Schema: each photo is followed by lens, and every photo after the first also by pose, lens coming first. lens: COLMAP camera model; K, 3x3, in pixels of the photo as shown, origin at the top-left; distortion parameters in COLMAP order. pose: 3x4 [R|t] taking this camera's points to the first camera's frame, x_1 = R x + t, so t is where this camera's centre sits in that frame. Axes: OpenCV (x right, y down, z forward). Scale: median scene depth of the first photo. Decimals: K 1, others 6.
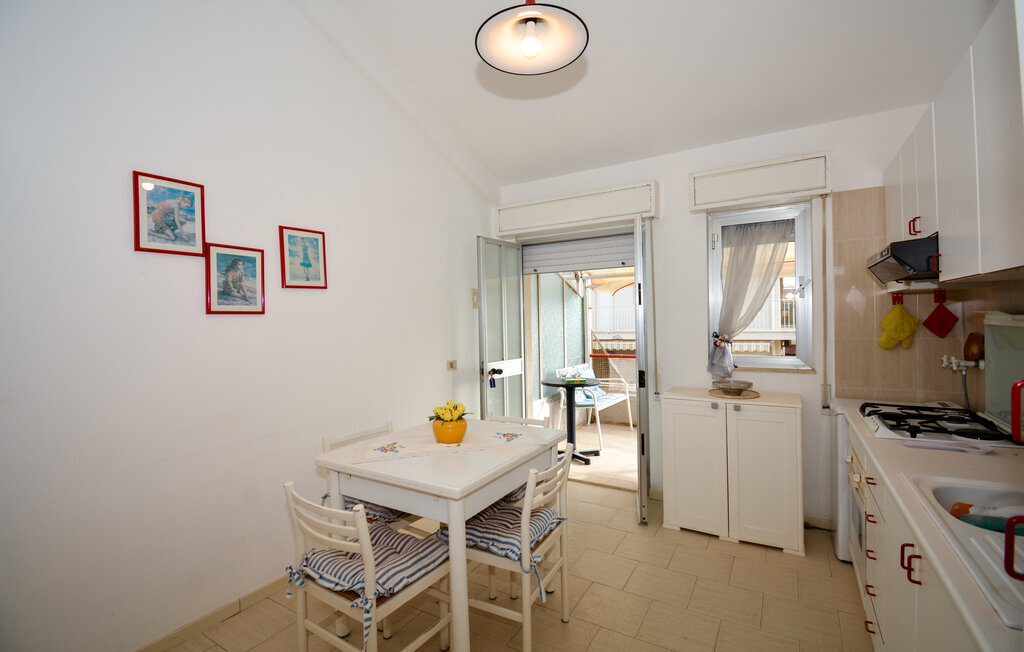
lens RADIAL K [[459.4, 0, 517.0], [0, 459.4, 317.3], [0, 0, 1]] dist [0.002036, -0.000376]
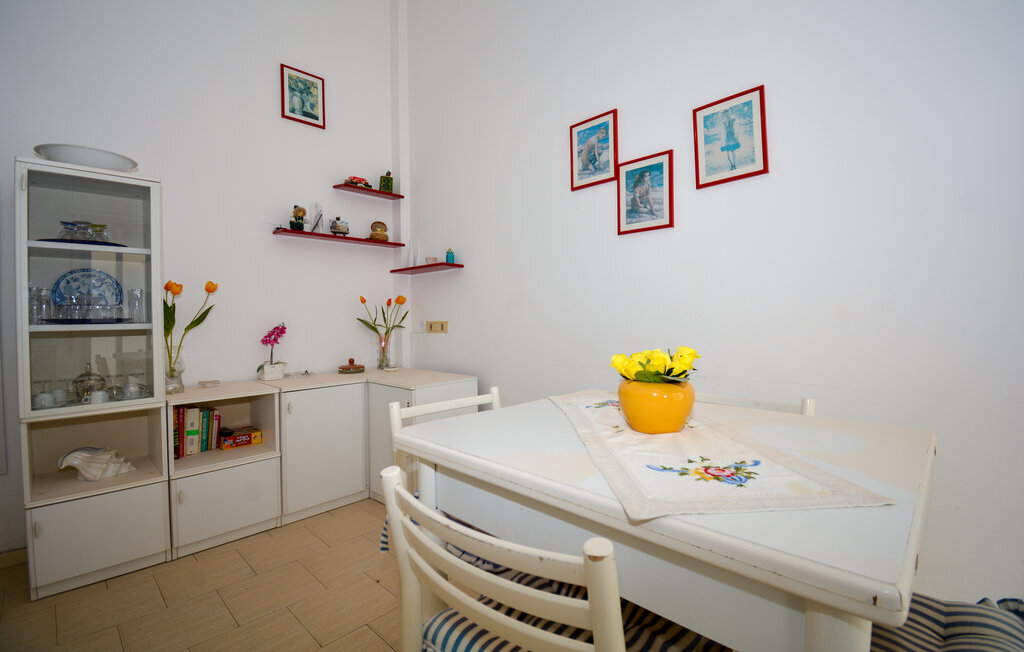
lens RADIAL K [[459.4, 0, 517.0], [0, 459.4, 317.3], [0, 0, 1]] dist [0.002036, -0.000376]
pose [[-0.237262, 0.009656, -0.971398, 0.331785], [0.011593, 0.999908, 0.007107, 0.150169], [0.971376, -0.009575, -0.237352, 0.941252]]
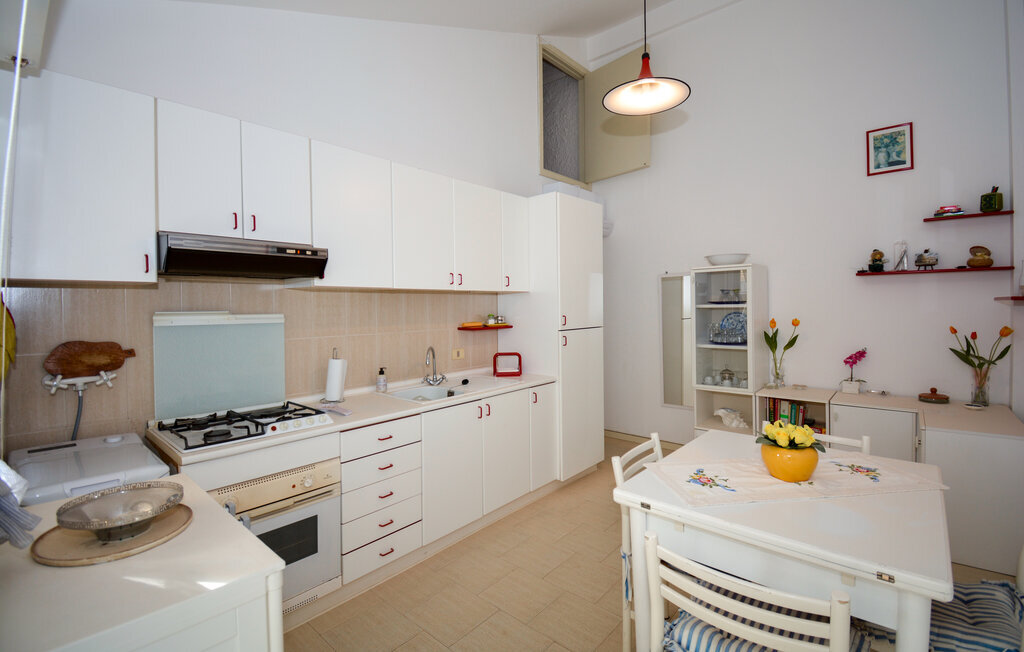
lens RADIAL K [[459.4, 0, 517.0], [0, 459.4, 317.3], [0, 0, 1]] dist [0.002036, -0.000376]
pose [[-0.982970, 0.017658, 0.182914, 0.099507], [0.022665, 0.999422, 0.025320, -0.009910], [-0.182361, 0.029034, -0.982803, 1.780384]]
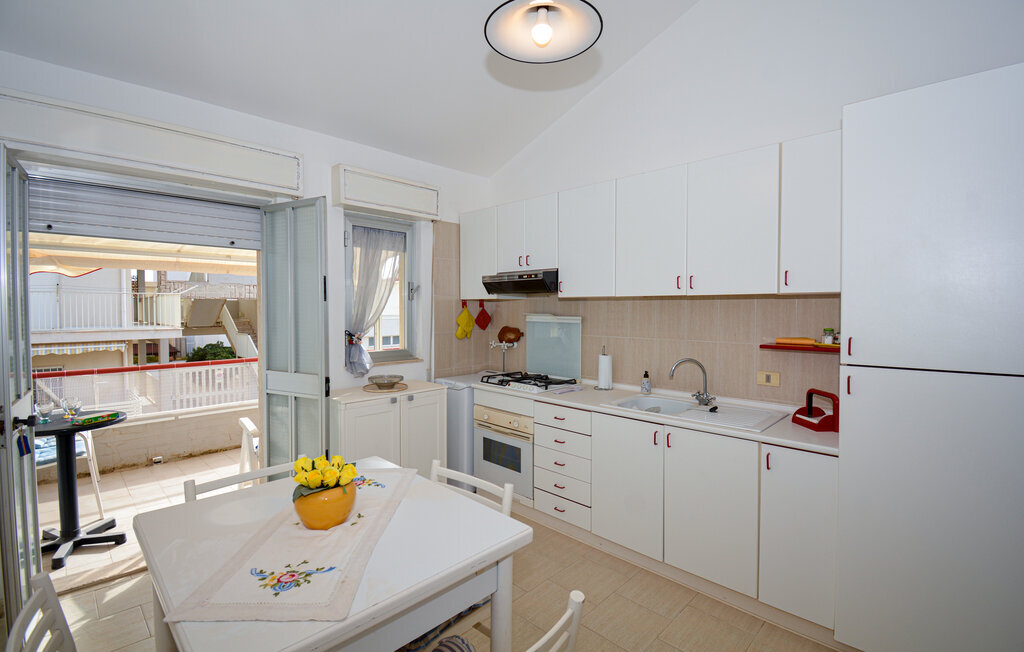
lens RADIAL K [[446.2, 0, 541.1], [0, 446.2, 326.7], [0, 0, 1]] dist [-0.002156, -0.000280]
pose [[0.211867, -0.018136, 0.977130, -0.652122], [-0.009721, 0.999739, 0.020664, -0.000356], [-0.977250, -0.013877, 0.211636, 0.600976]]
